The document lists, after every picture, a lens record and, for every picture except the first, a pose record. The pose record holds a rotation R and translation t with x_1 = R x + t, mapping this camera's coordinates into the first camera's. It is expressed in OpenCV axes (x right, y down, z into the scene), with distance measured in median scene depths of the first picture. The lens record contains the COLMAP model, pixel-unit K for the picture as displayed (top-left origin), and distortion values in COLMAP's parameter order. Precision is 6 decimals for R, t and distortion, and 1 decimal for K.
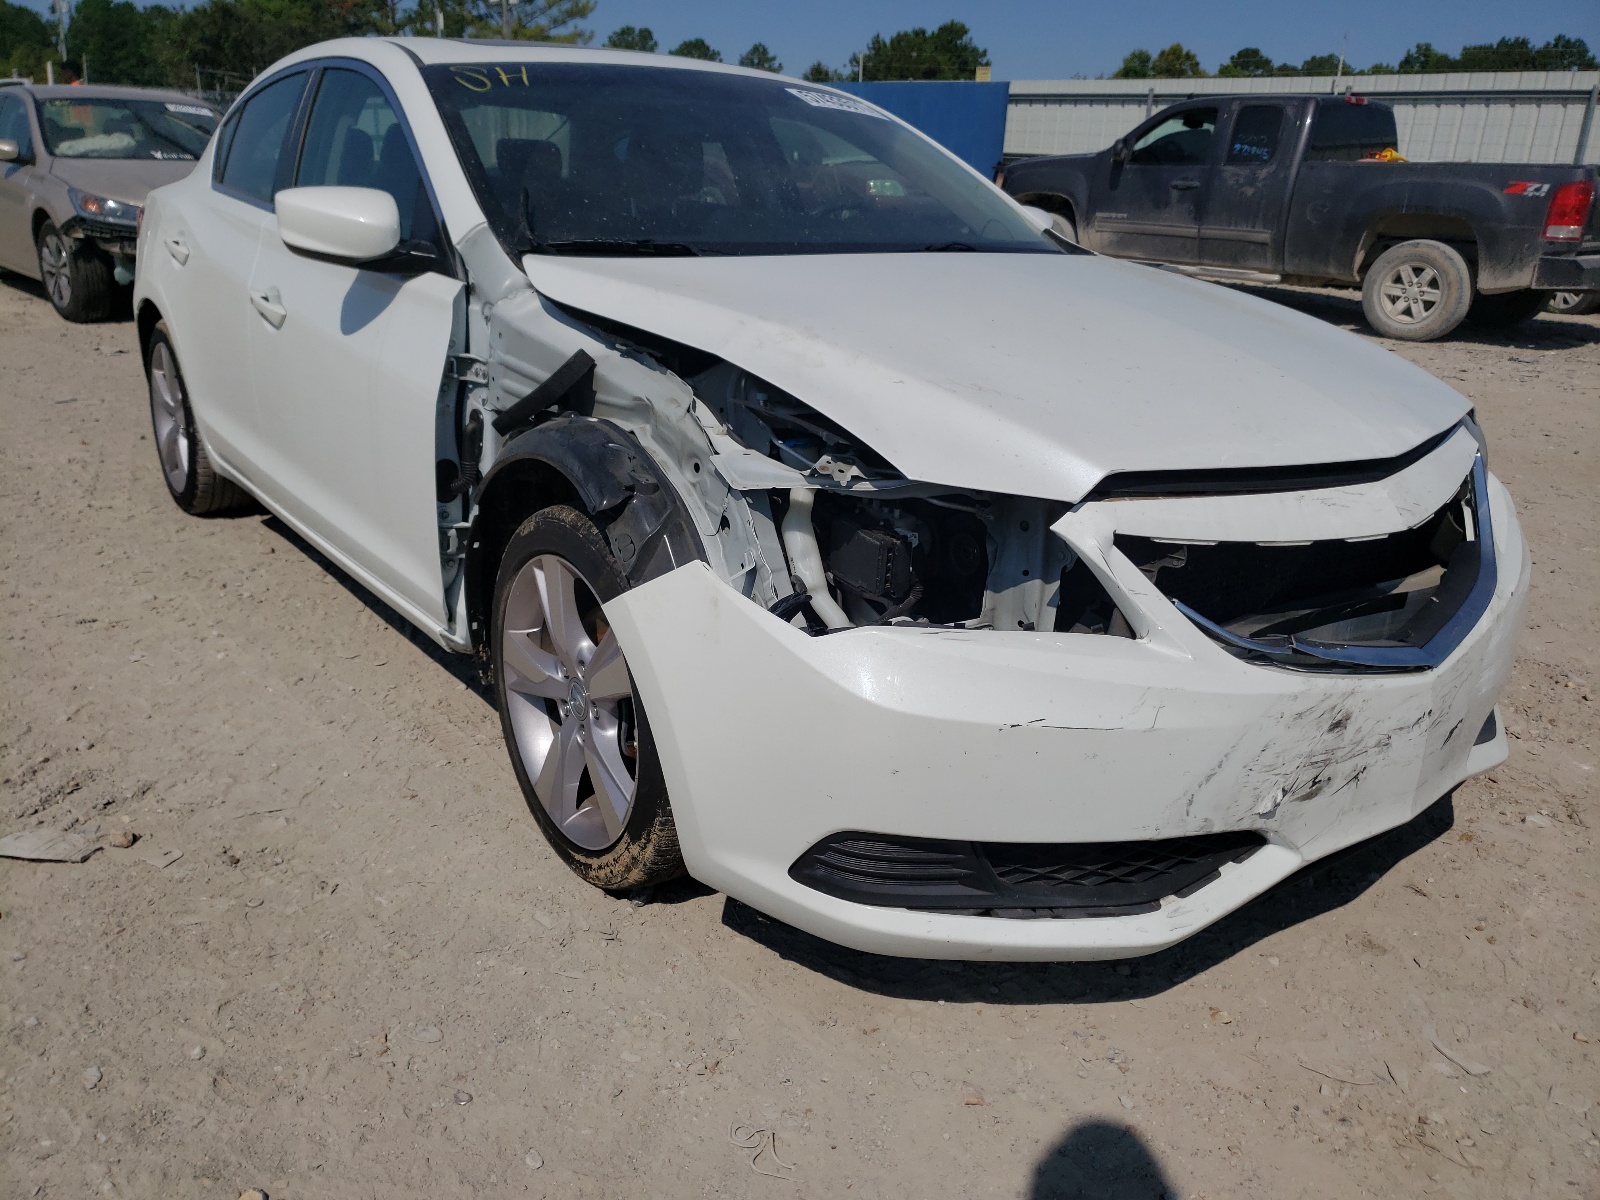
lens RADIAL K [[1281.2, 0, 800.0], [0, 1281.2, 600.0], [0, 0, 1]] dist [-0.004859, 0.017116]
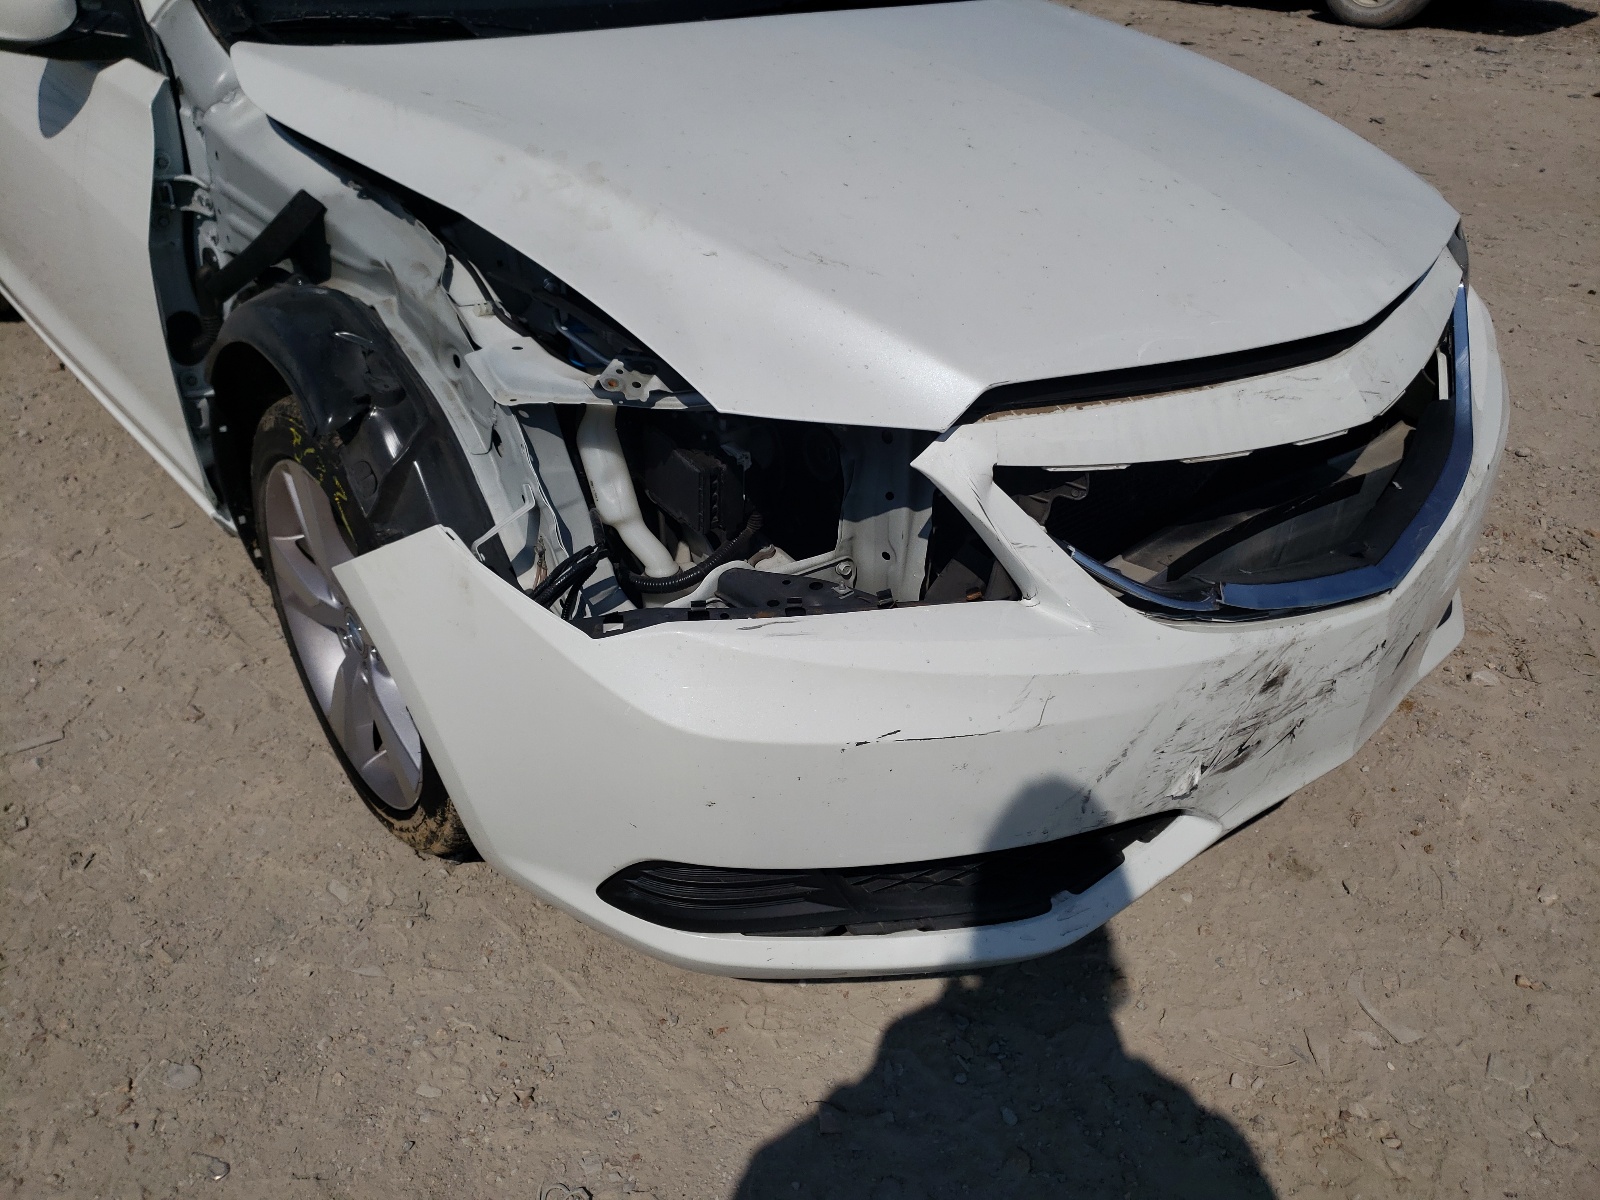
lens RADIAL K [[1281.2, 0, 800.0], [0, 1281.2, 600.0], [0, 0, 1]] dist [-0.004859, 0.017116]
pose [[0.998376, -0.039587, 0.040956, 0.083994], [0.029536, 0.974591, 0.222036, -0.128910], [-0.048705, -0.220466, 0.974178, 0.219424]]
